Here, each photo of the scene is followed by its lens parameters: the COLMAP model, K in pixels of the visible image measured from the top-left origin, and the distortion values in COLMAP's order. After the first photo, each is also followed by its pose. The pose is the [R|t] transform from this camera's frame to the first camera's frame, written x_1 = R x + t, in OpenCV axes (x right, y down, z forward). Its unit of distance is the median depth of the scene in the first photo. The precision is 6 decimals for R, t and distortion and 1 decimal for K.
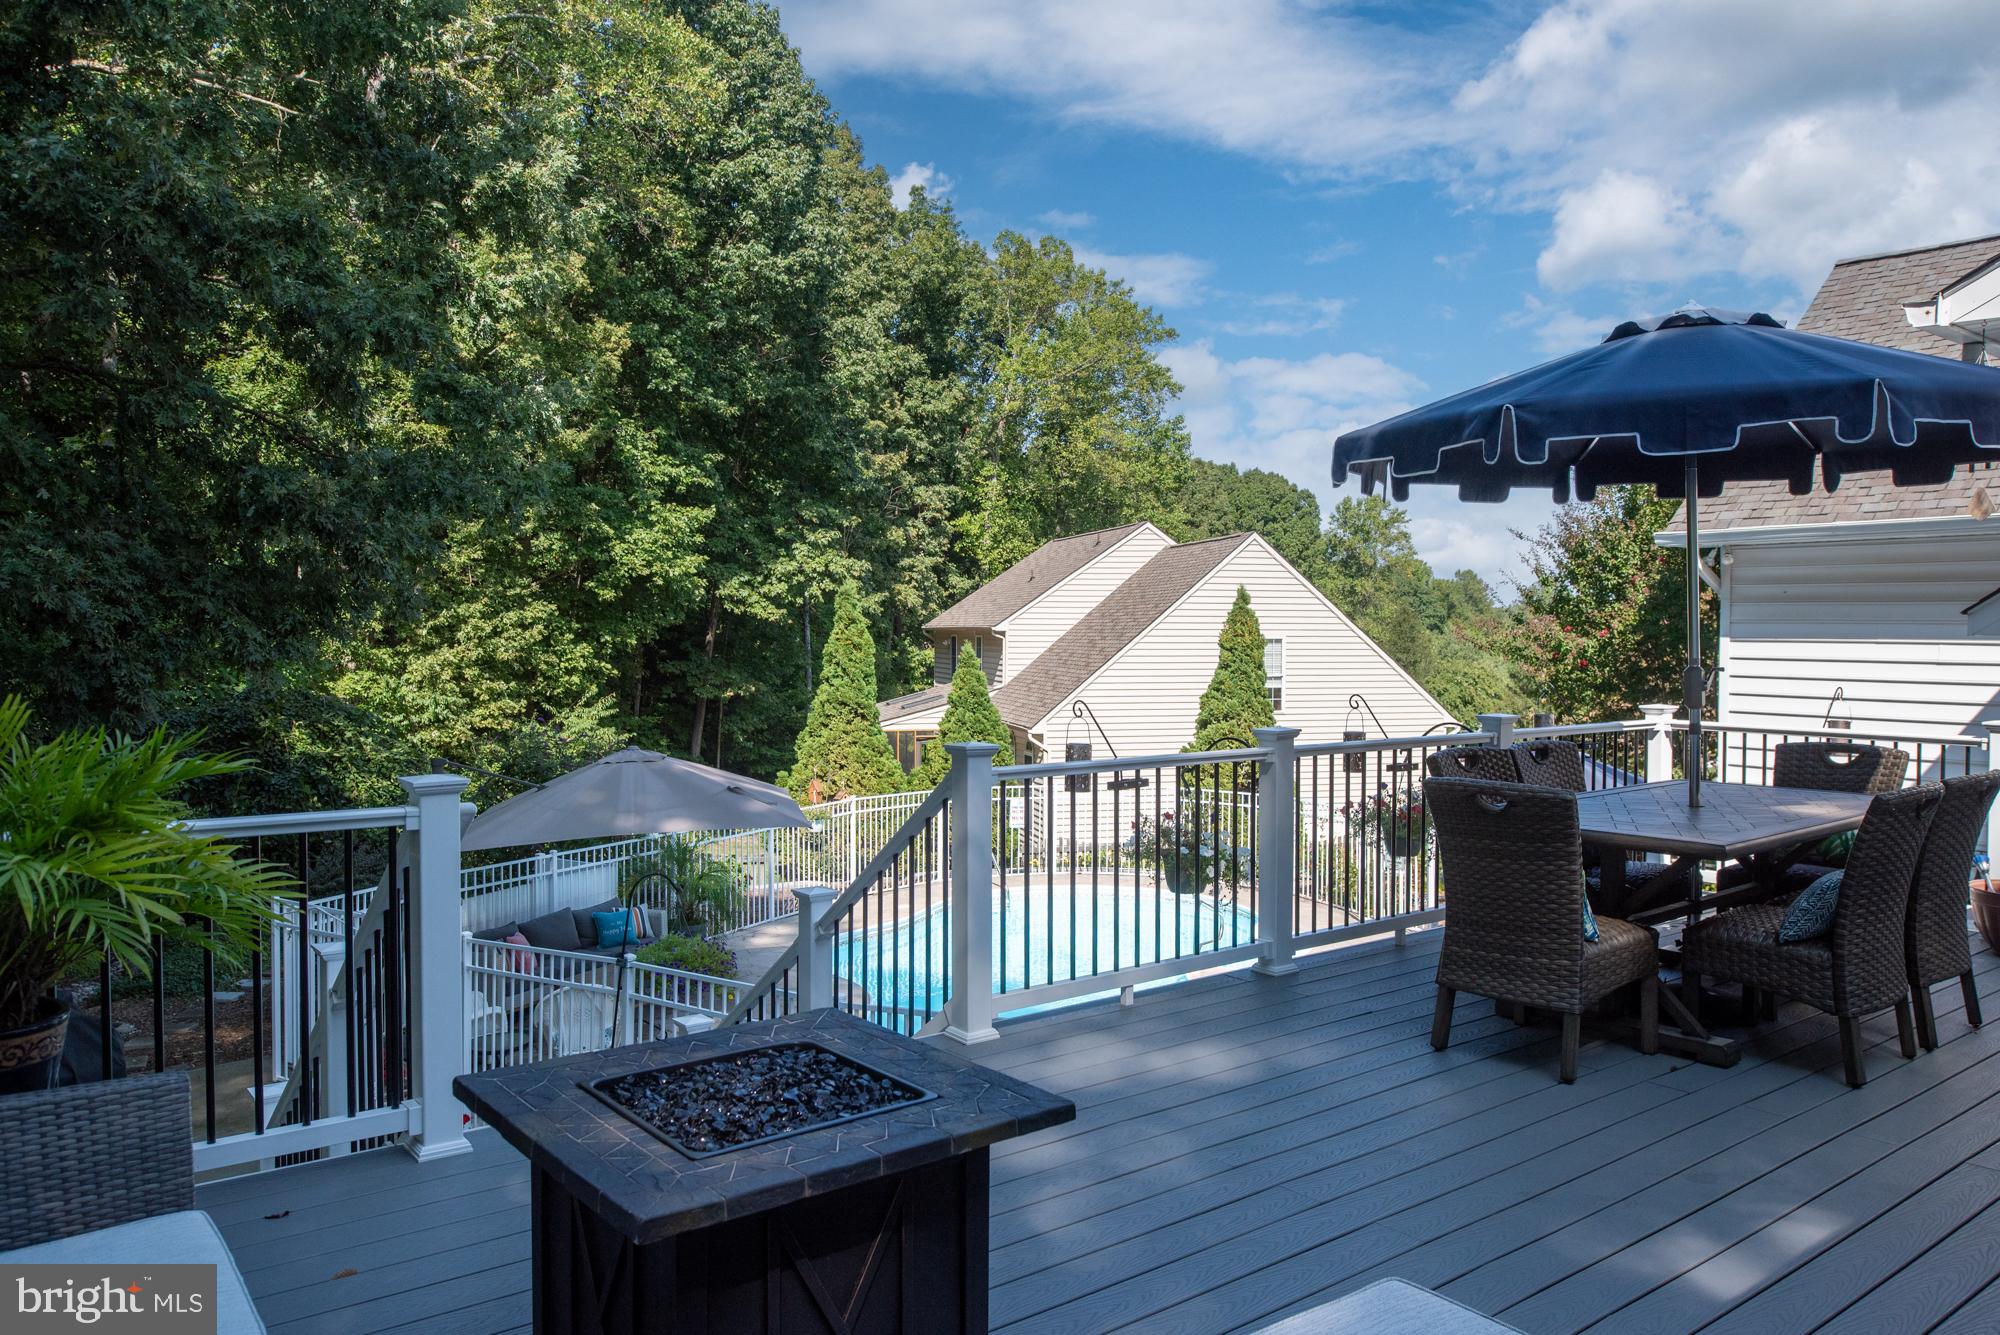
lens RADIAL K [[1396.5, 0, 997.3], [0, 1396.5, 709.7], [0, 0, 1]] dist [-0.005475, -0.006207]
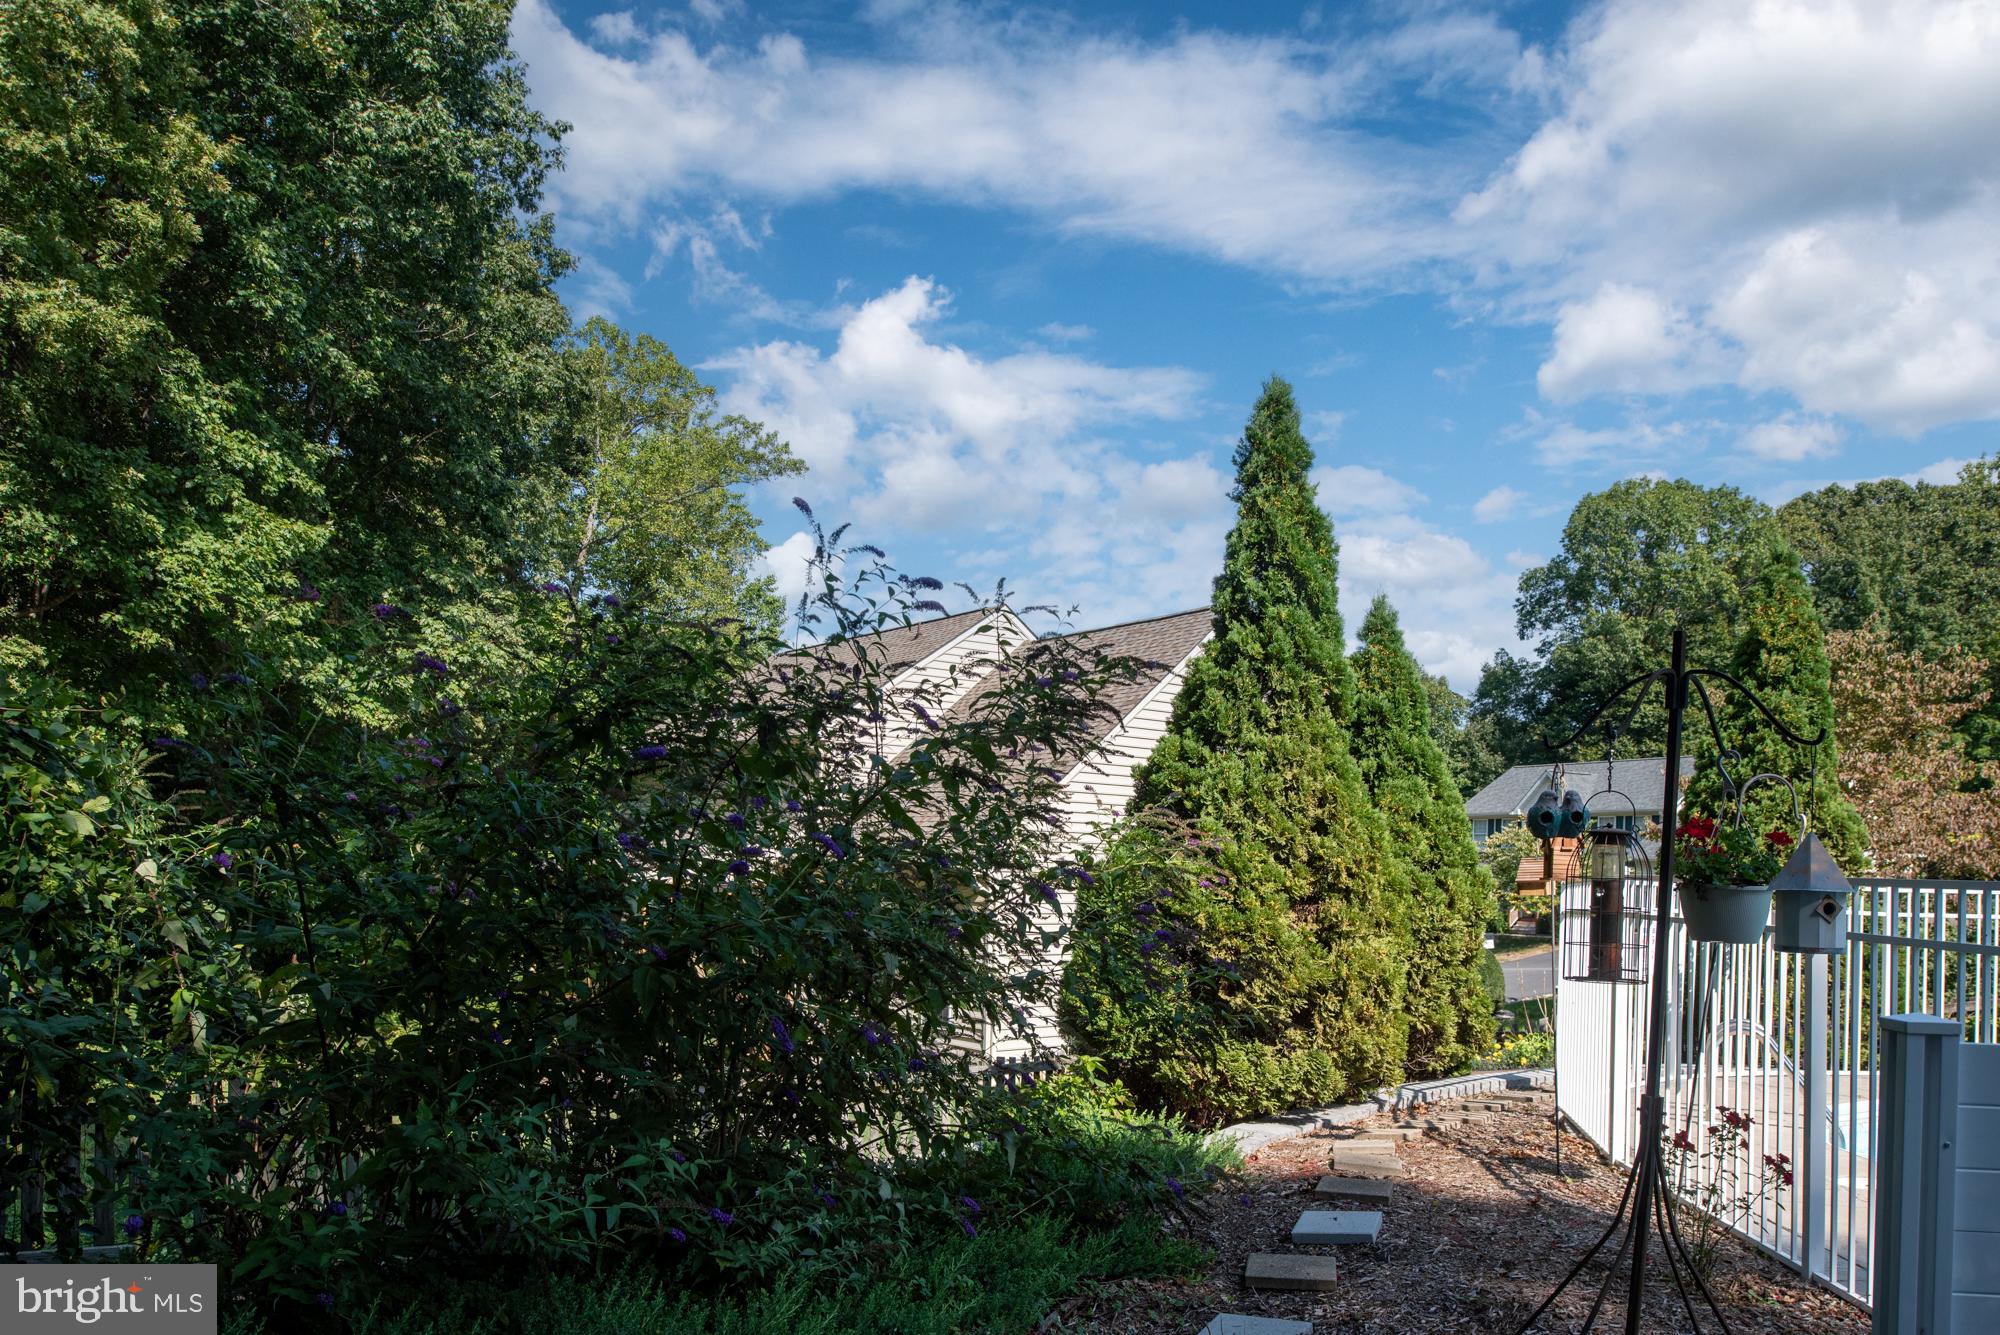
lens RADIAL K [[1396.5, 0, 1006.9], [0, 1396.5, 878.0], [0, 0, 1]] dist [-0.005475, -0.006207]
pose [[0.920197, 0.019077, 0.390989, -0.171354], [-0.003285, 0.999153, -0.041018, 0.036138], [-0.391441, 0.036460, 0.919481, 0.333437]]
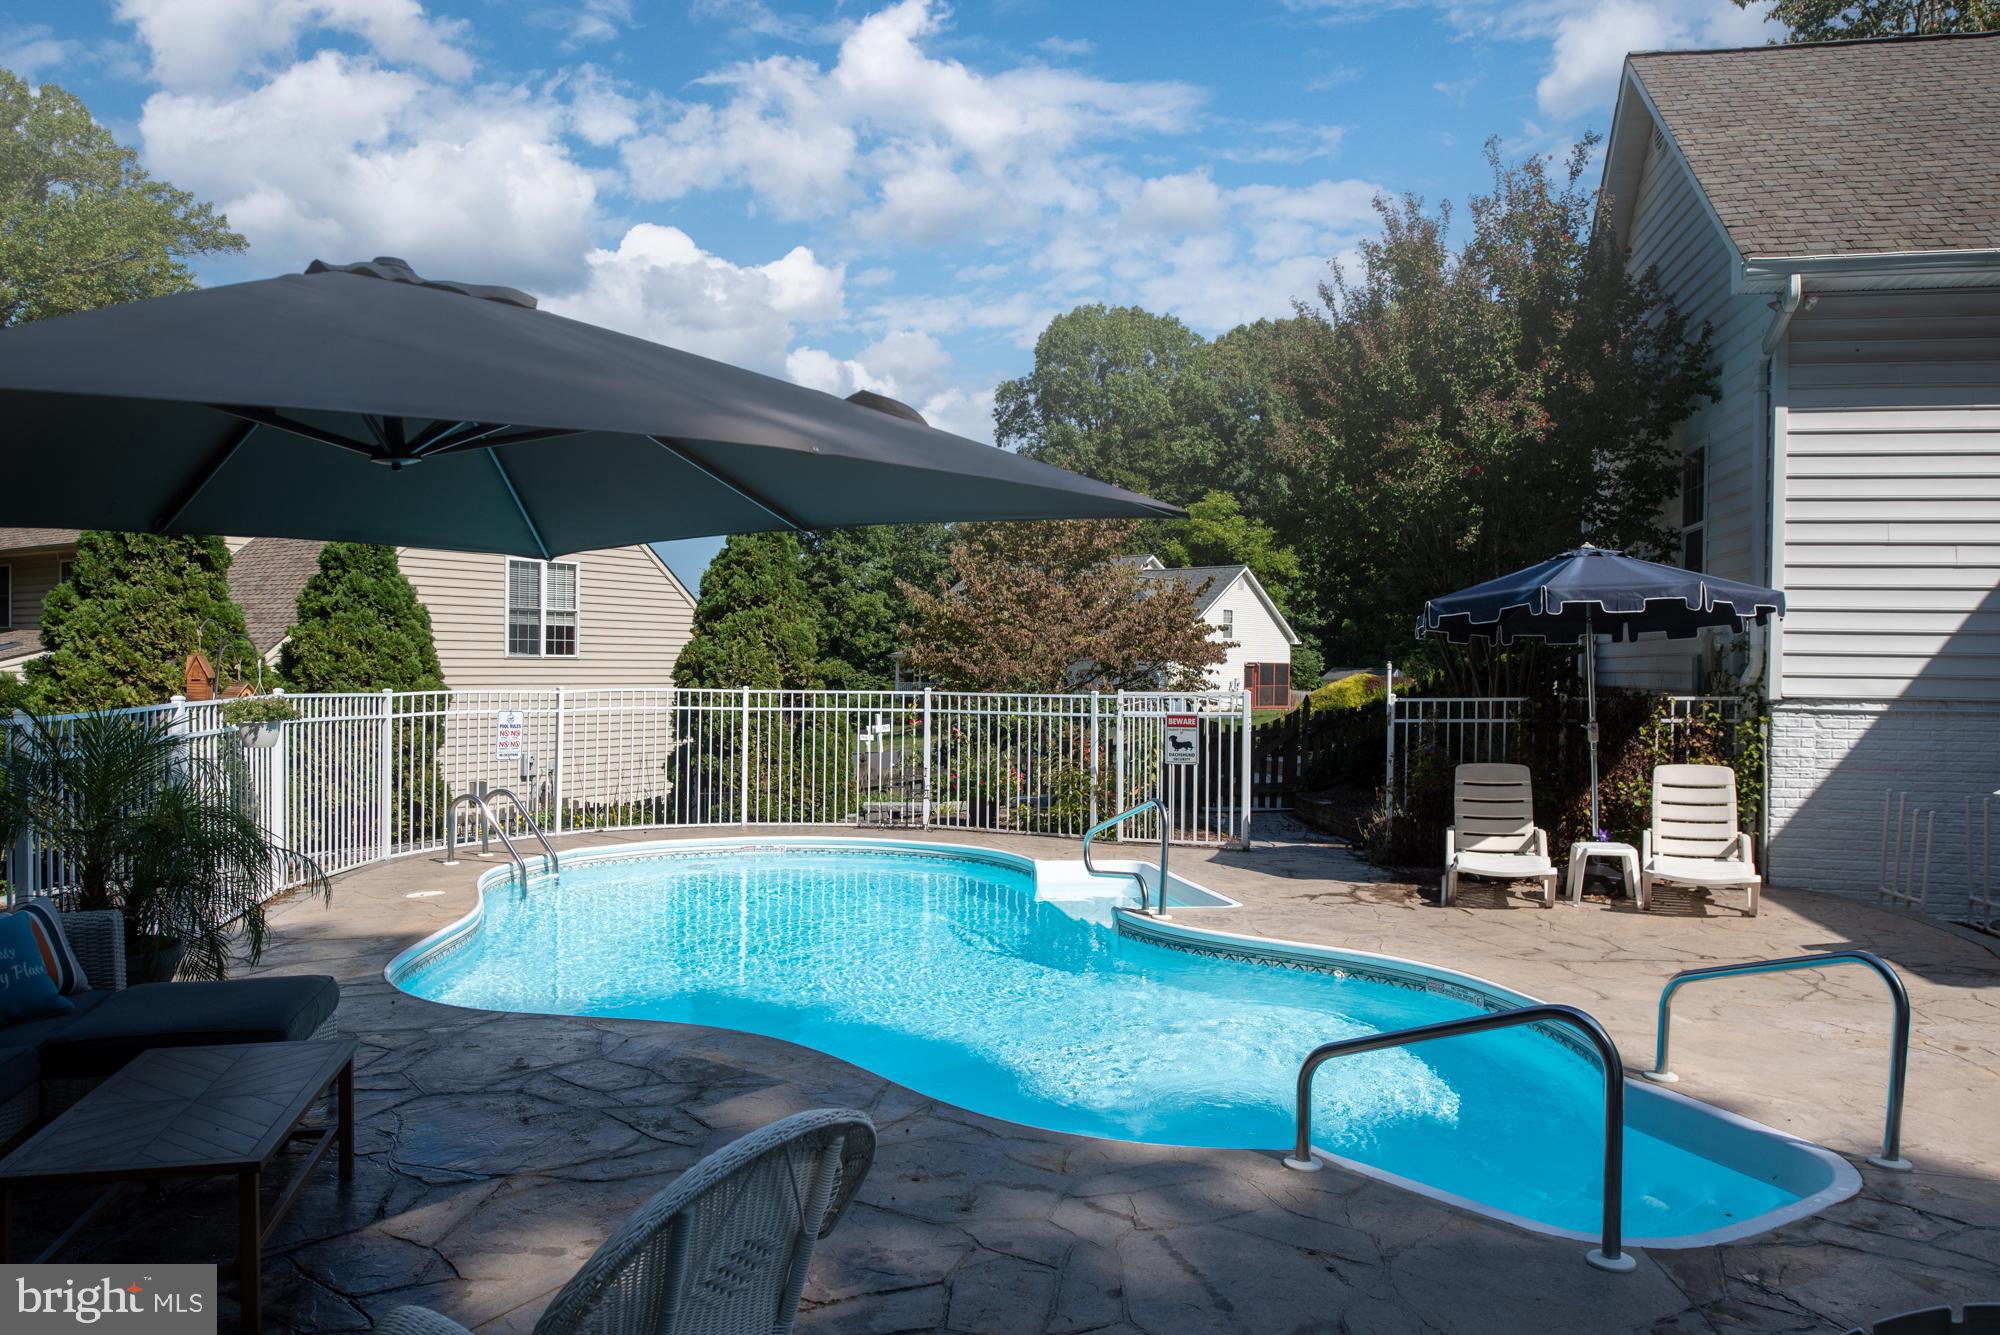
lens RADIAL K [[1396.5, 0, 1005.3], [0, 1396.5, 696.7], [0, 0, 1]] dist [-0.005475, -0.006207]
pose [[0.768530, -0.006441, 0.639782, -0.100813], [0.022332, 0.999610, -0.016762, 0.036010], [-0.639424, 0.027169, 0.768374, 0.199954]]
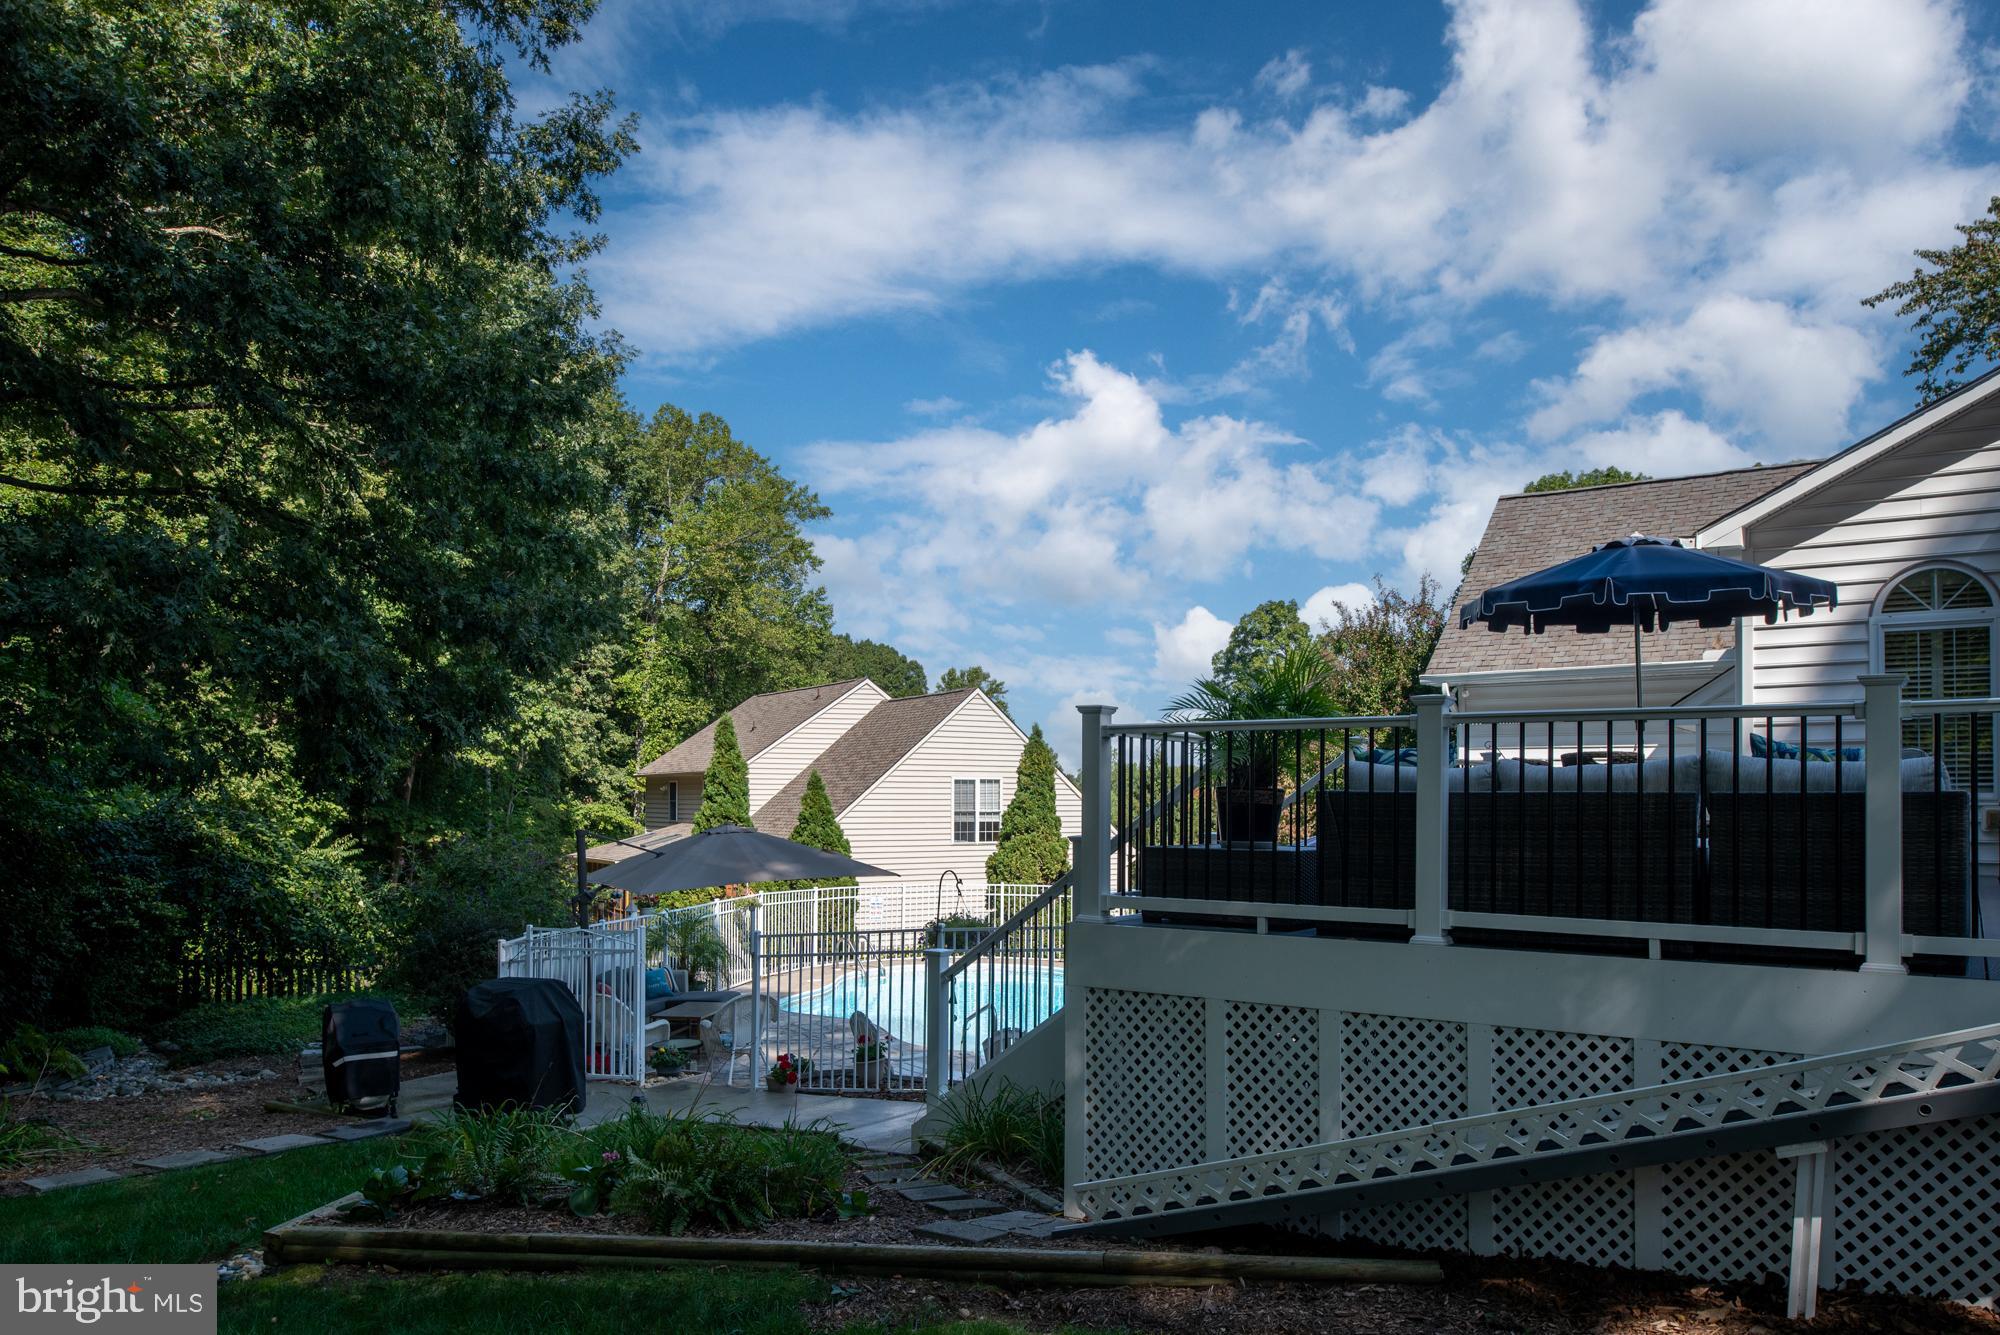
lens RADIAL K [[1396.5, 0, 969.5], [0, 1396.5, 773.1], [0, 0, 1]] dist [-0.005475, -0.006207]
pose [[0.962233, 0.007224, 0.272132, -0.116391], [0.013309, 0.997204, -0.073531, 0.023860], [-0.271902, 0.074376, 0.959446, -0.089841]]
